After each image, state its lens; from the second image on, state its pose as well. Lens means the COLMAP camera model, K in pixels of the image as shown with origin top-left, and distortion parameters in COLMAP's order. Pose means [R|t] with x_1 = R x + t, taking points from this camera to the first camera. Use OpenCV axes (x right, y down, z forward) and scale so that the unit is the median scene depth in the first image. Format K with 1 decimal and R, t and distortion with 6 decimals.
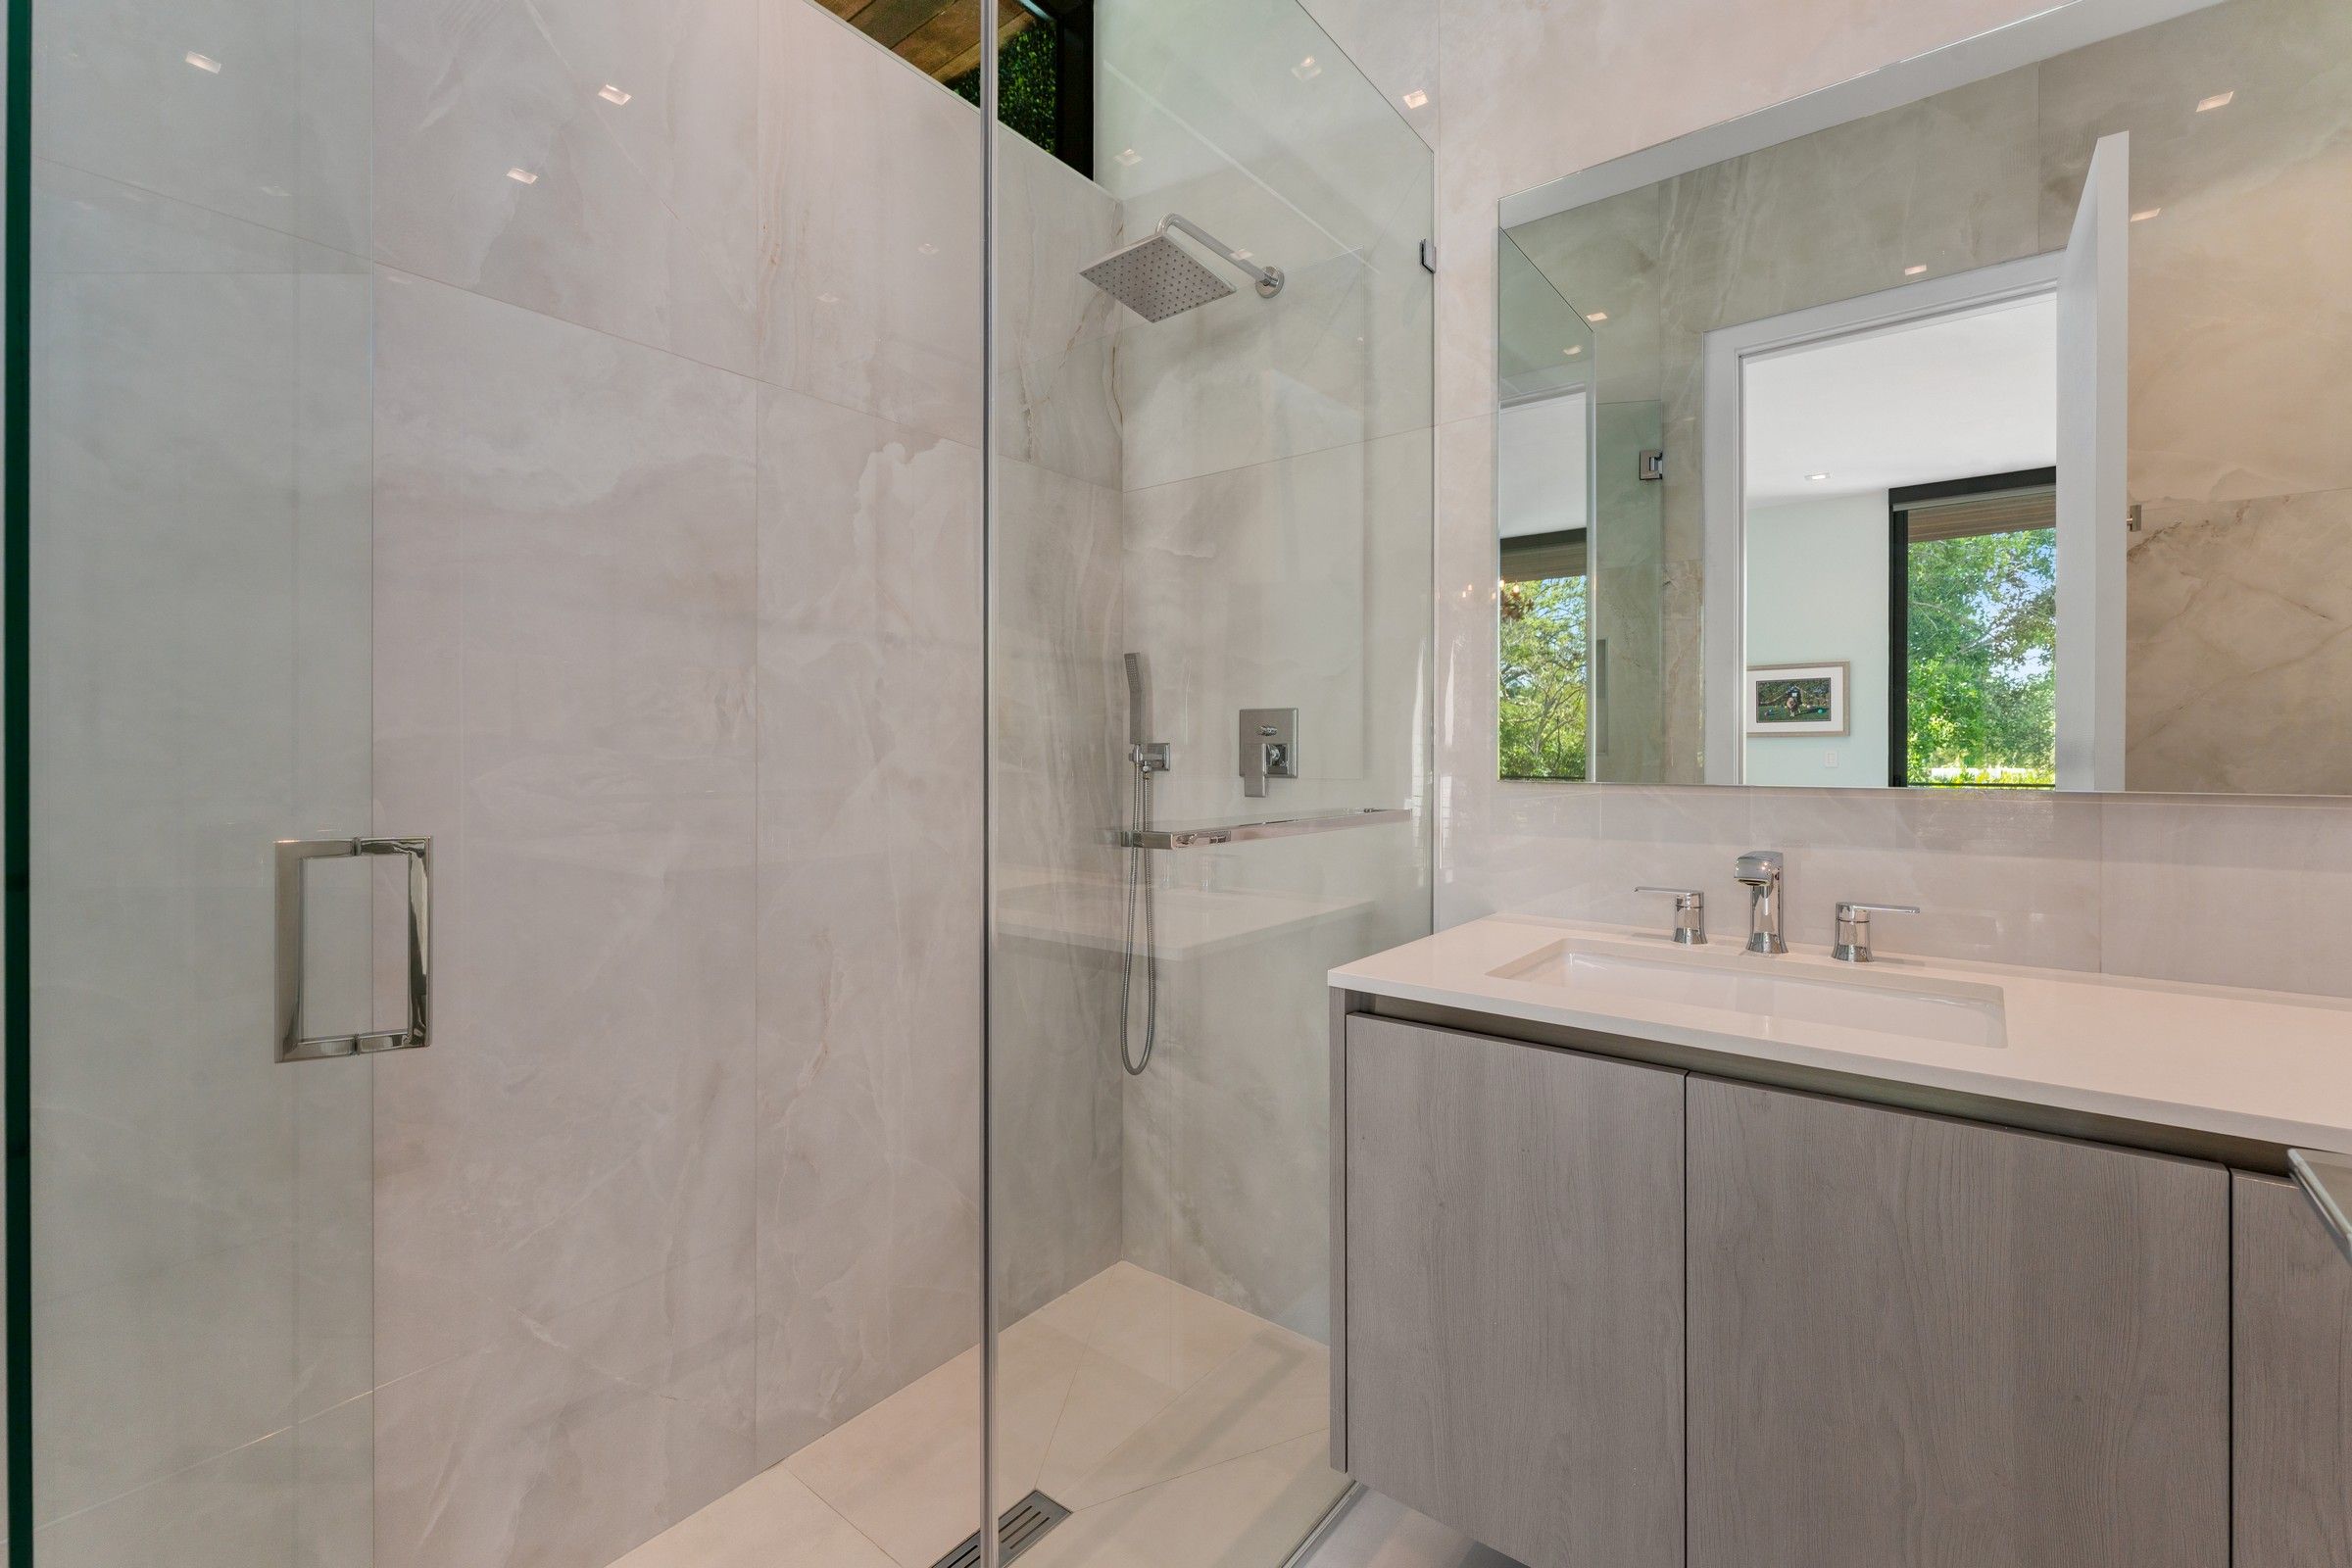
lens RADIAL K [[967.3, 0, 1179.9], [0, 967.3, 732.7], [0, 0, 1]] dist [0.000758, 0.000007]
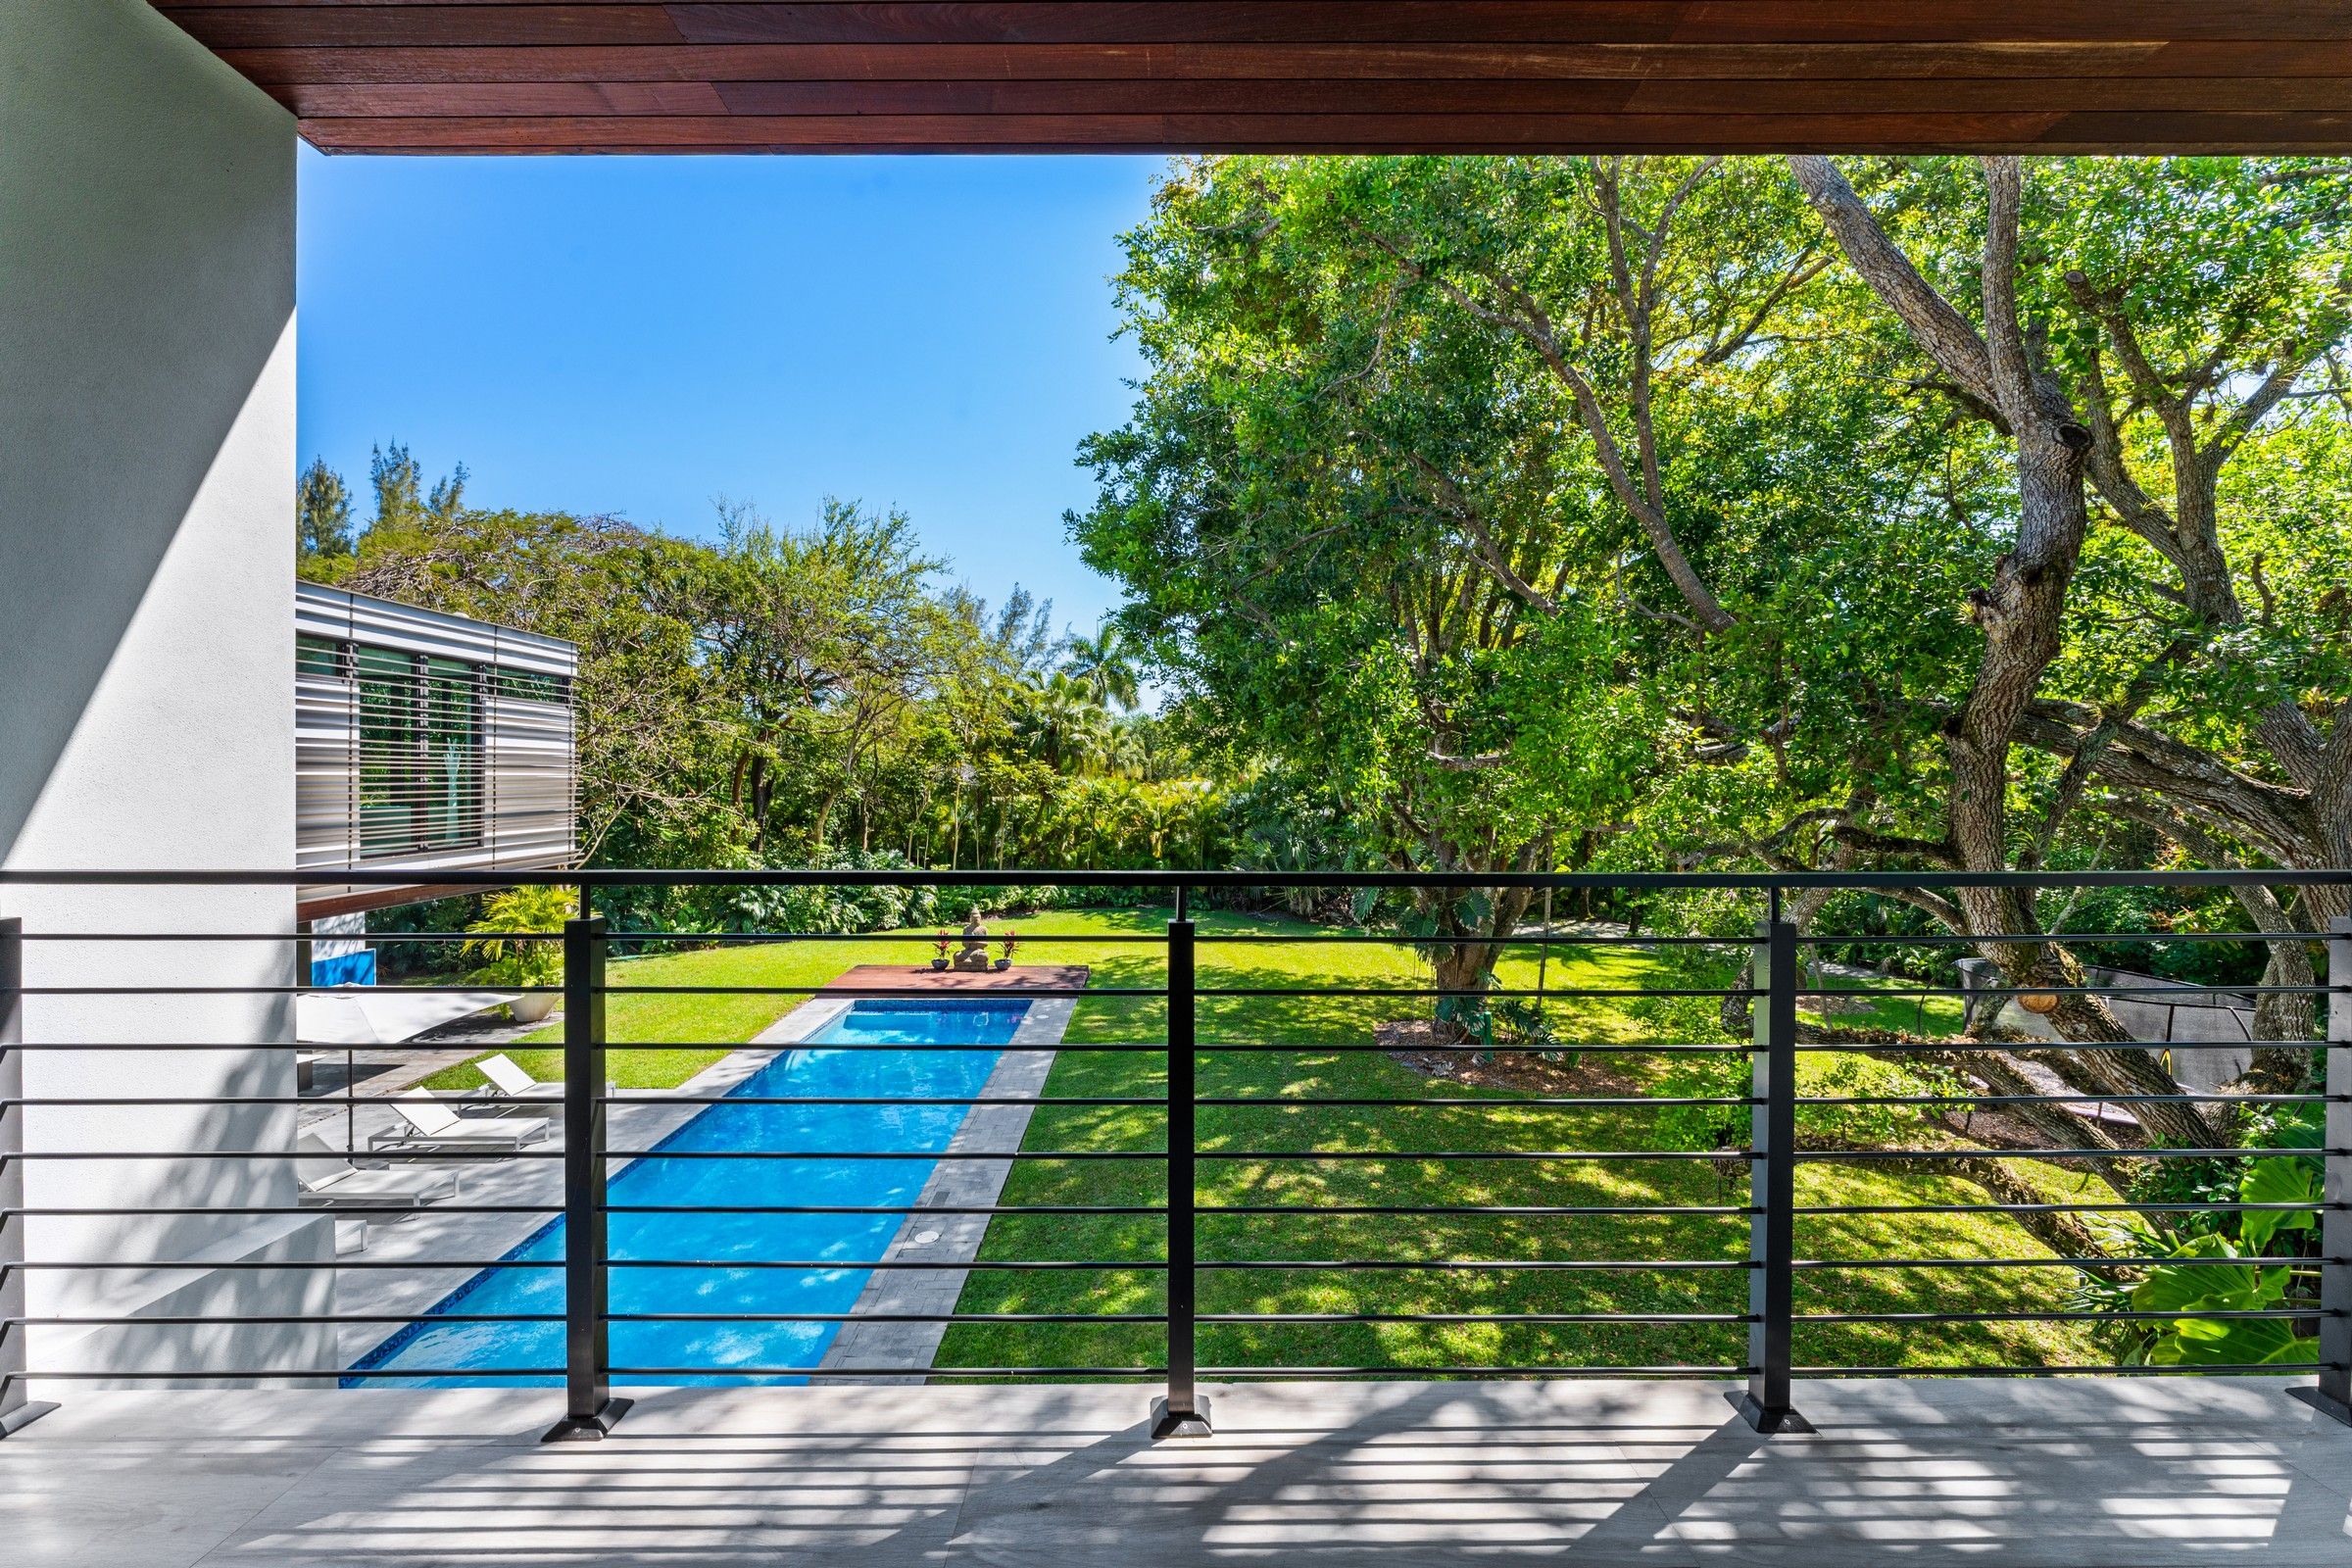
lens RADIAL K [[931.0, 0, 1188.9], [0, 931.0, 764.4], [0, 0, 1]] dist [0.000200, -0.000039]
pose [[0.762956, 0.004737, 0.646433, 0.399113], [-0.014359, 0.999851, 0.009621, 0.024495], [-0.646290, -0.016622, 0.762910, 1.079061]]
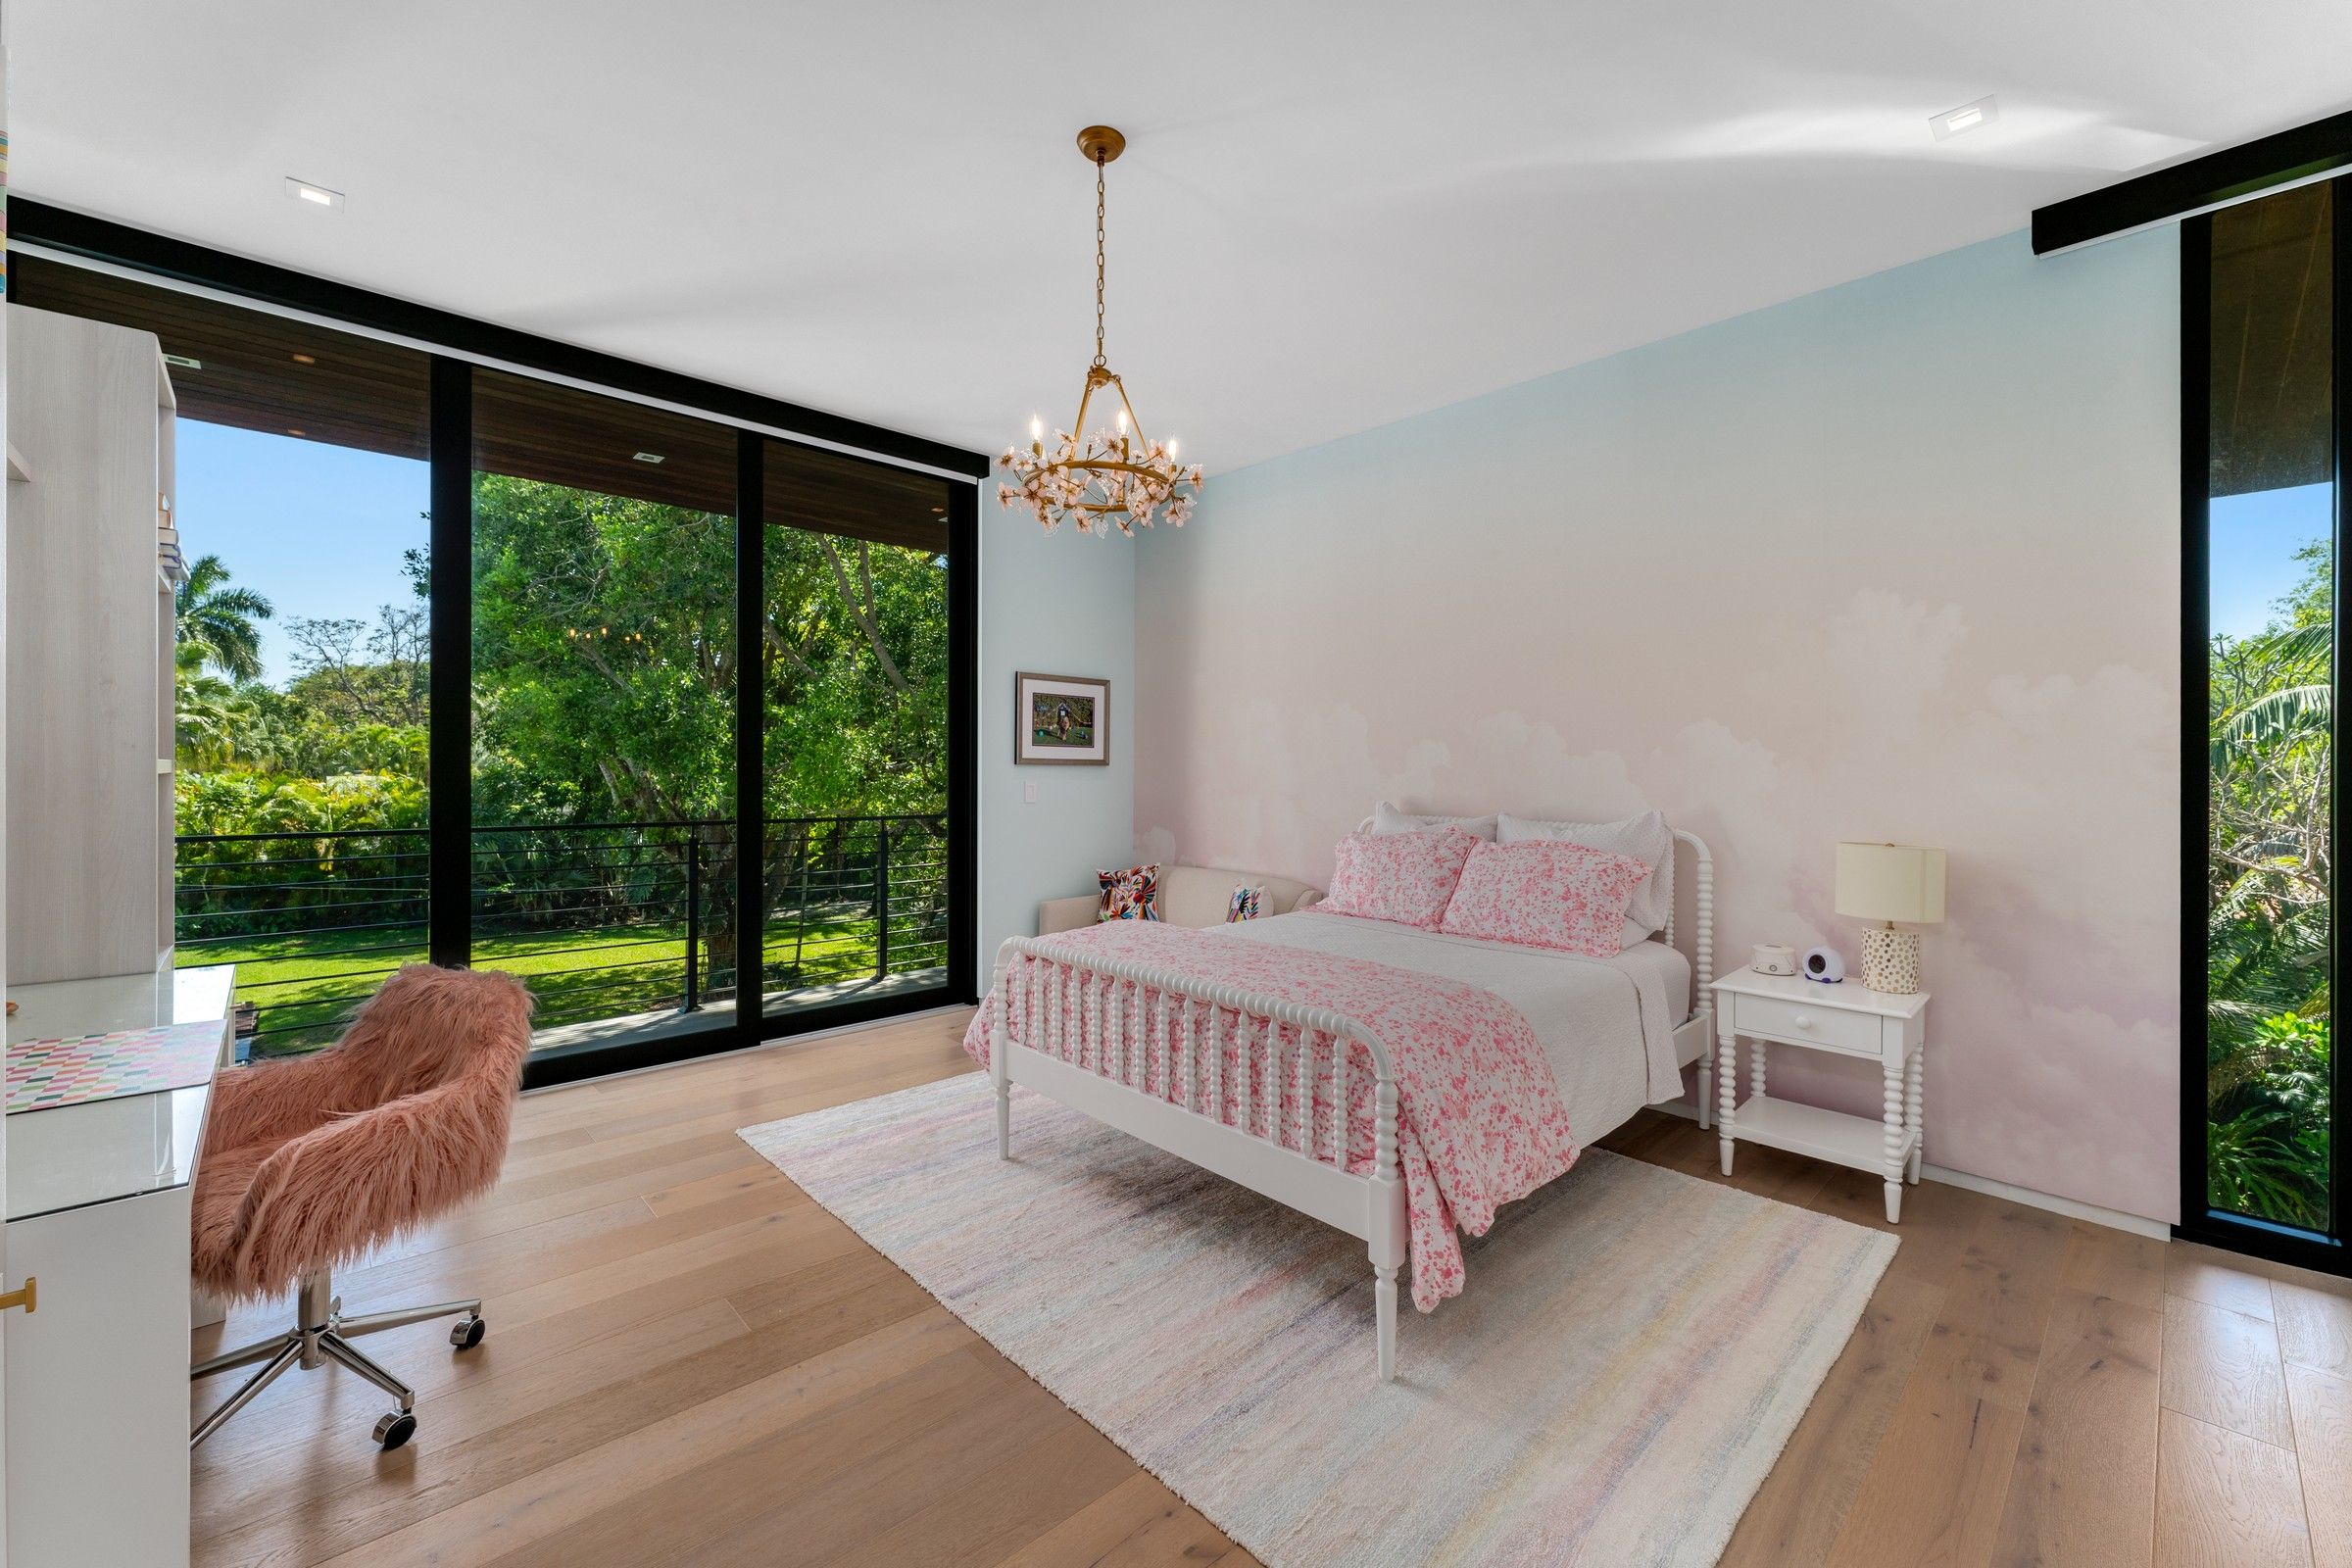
lens RADIAL K [[951.9, 0, 1170.3], [0, 951.9, 773.4], [0, 0, 1]] dist [-0.001151, -0.000306]
pose [[0.133199, -0.004103, 0.991081, -0.167170], [-0.030595, 0.999498, 0.008250, 0.002518], [-0.990617, -0.031421, 0.133007, 0.785100]]
